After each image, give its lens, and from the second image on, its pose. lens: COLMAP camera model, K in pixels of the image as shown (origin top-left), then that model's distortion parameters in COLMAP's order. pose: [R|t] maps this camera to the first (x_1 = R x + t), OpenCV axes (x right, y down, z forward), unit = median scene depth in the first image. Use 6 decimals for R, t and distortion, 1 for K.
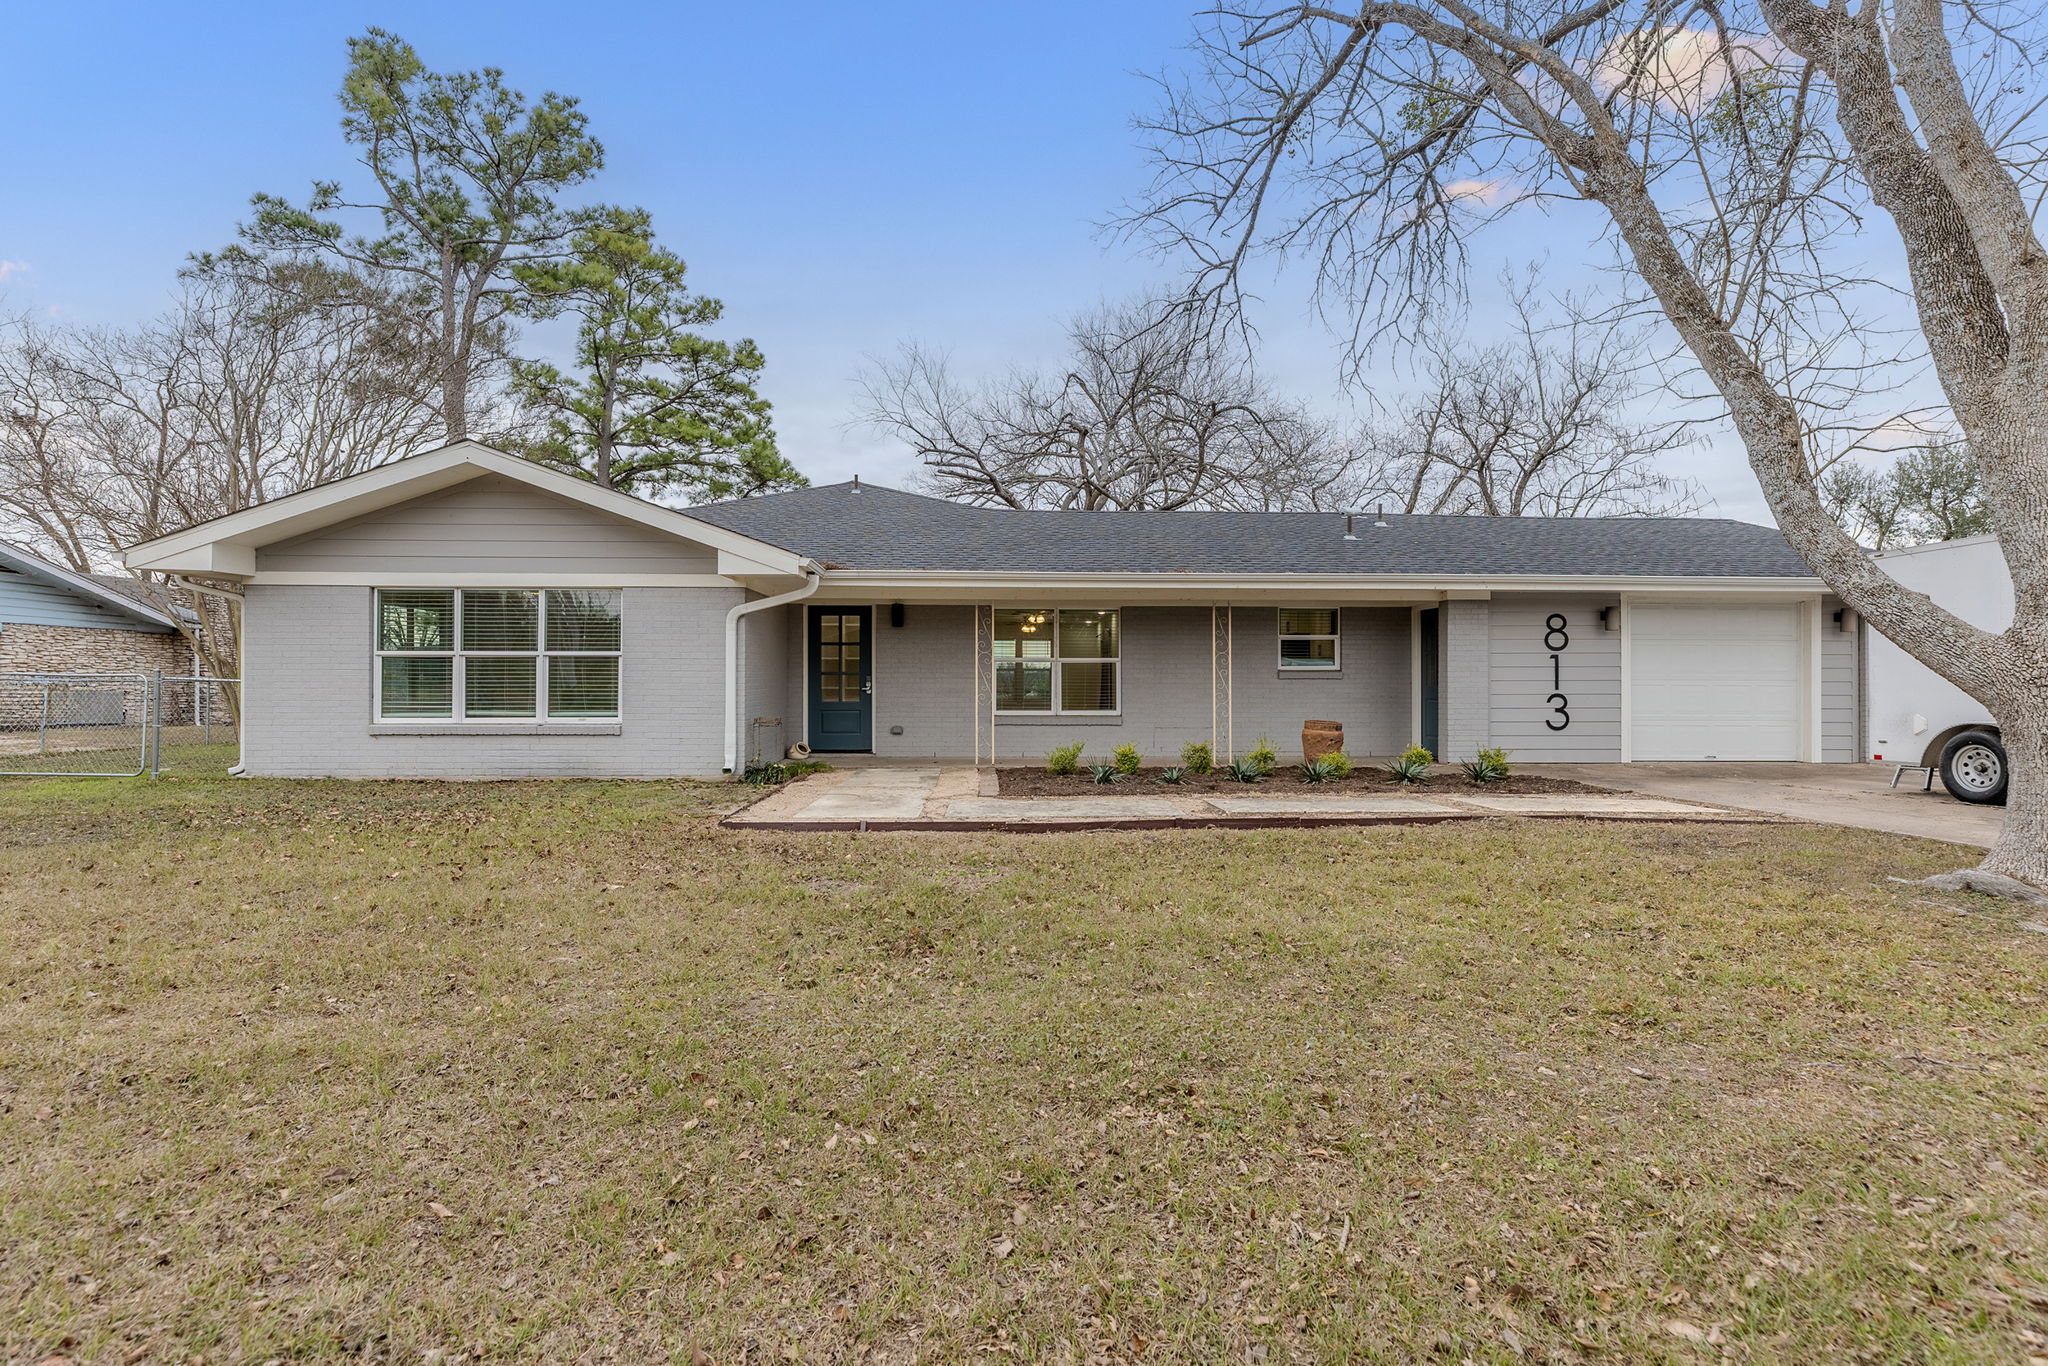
lens RADIAL K [[922.0, 0, 1024.8], [0, 922.0, 681.1], [0, 0, 1]] dist [0.001622, 0.000690]
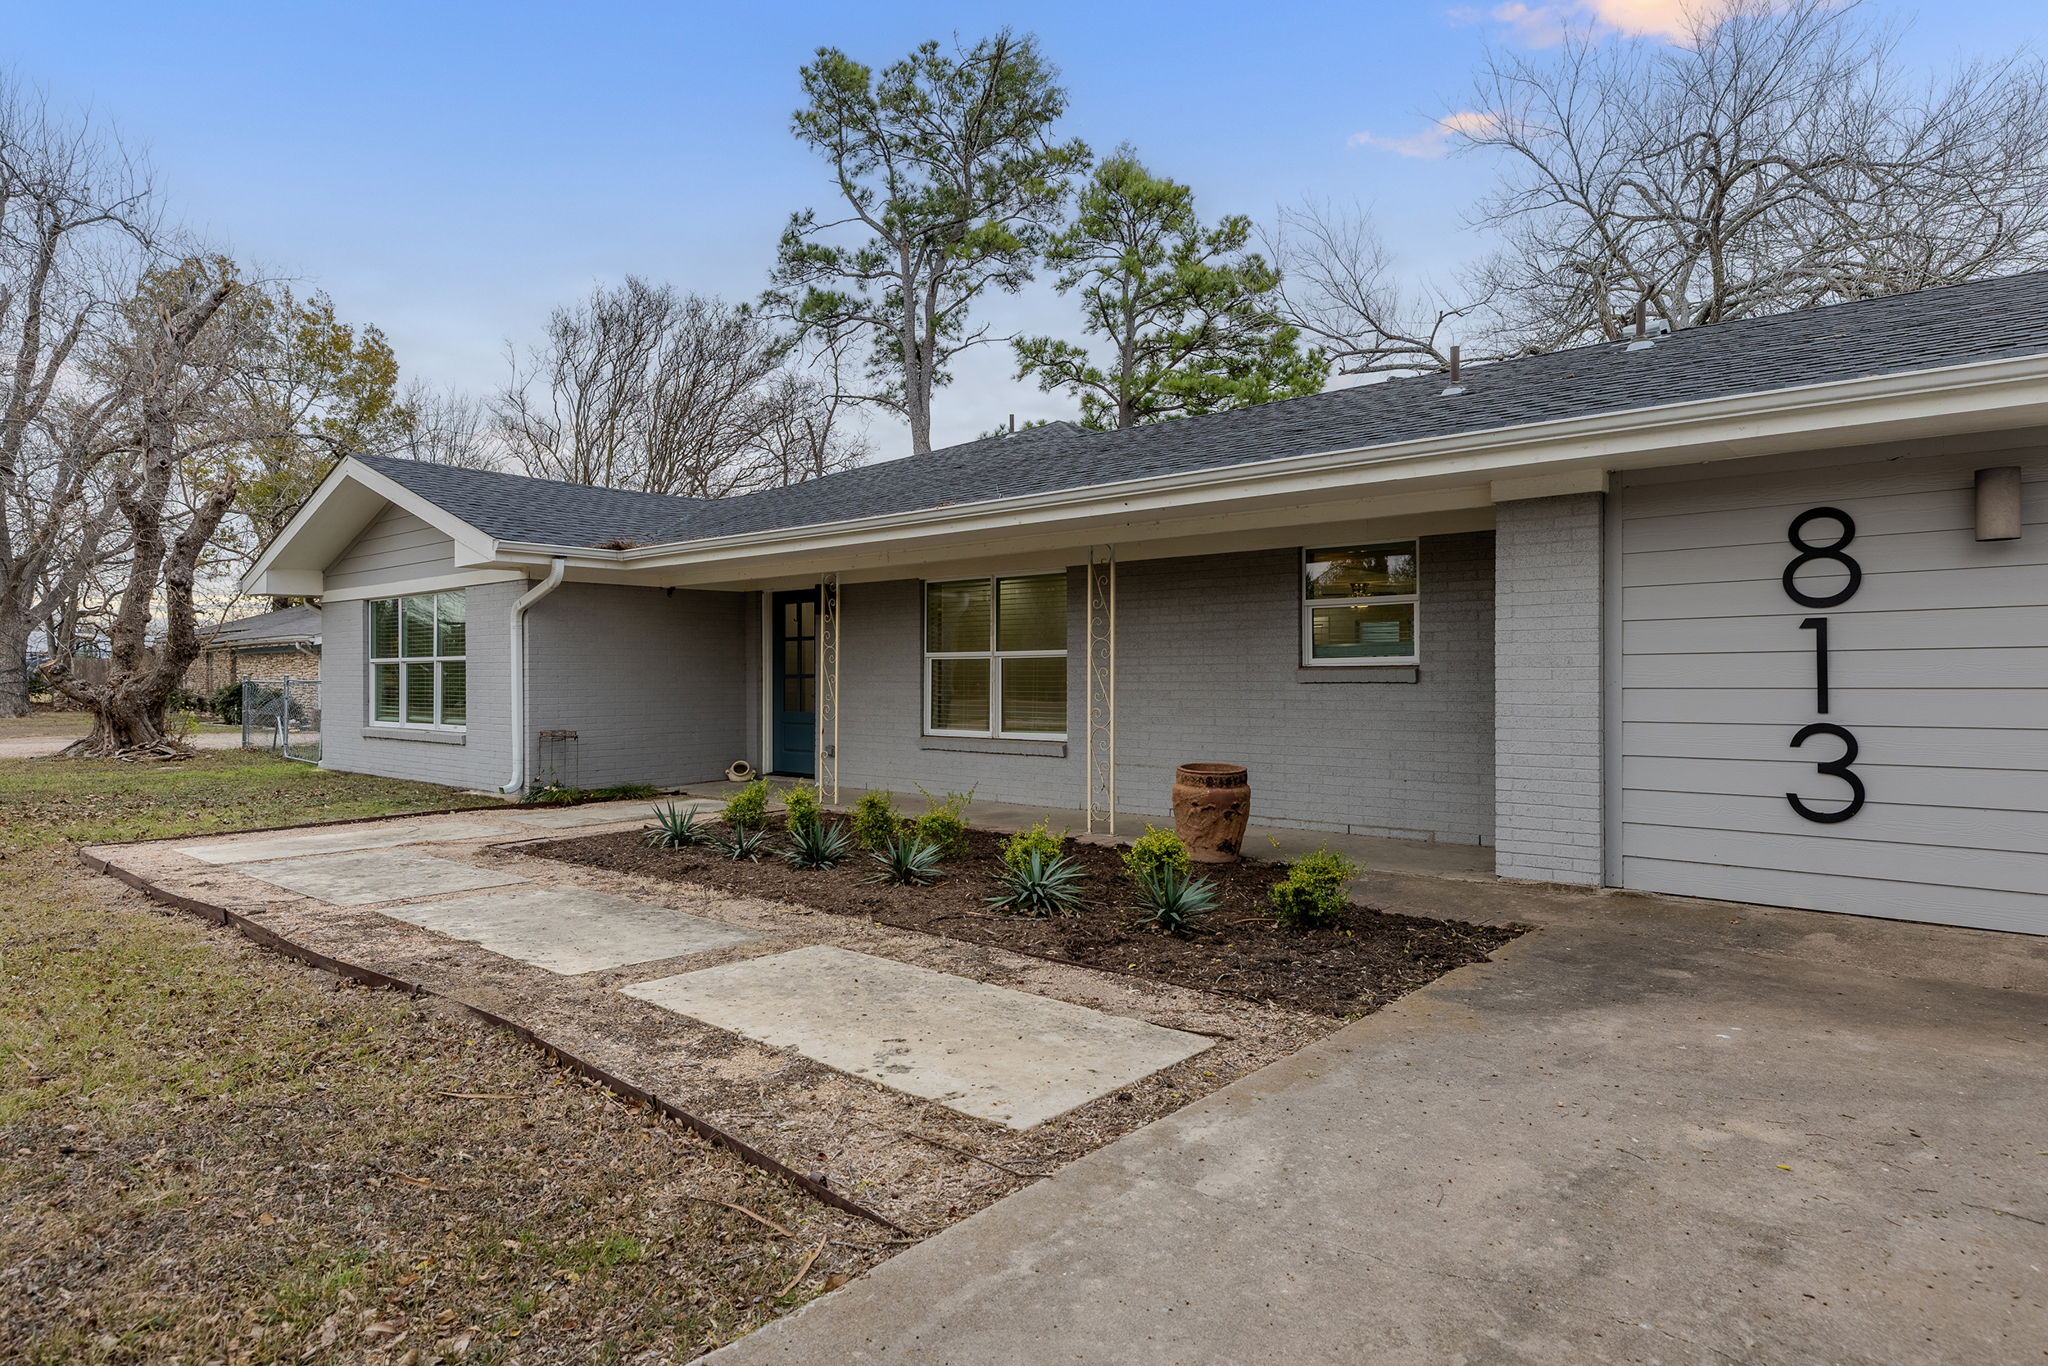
lens RADIAL K [[1132.0, 0, 1024.7], [0, 1132.0, 680.4], [0, 0, 1]] dist [-0.002714, 0.000236]
pose [[0.753359, -0.002556, -0.657604, 0.267529], [0.000055, 0.999993, -0.003824, -0.000805], [0.657609, 0.002845, 0.753354, 0.189567]]
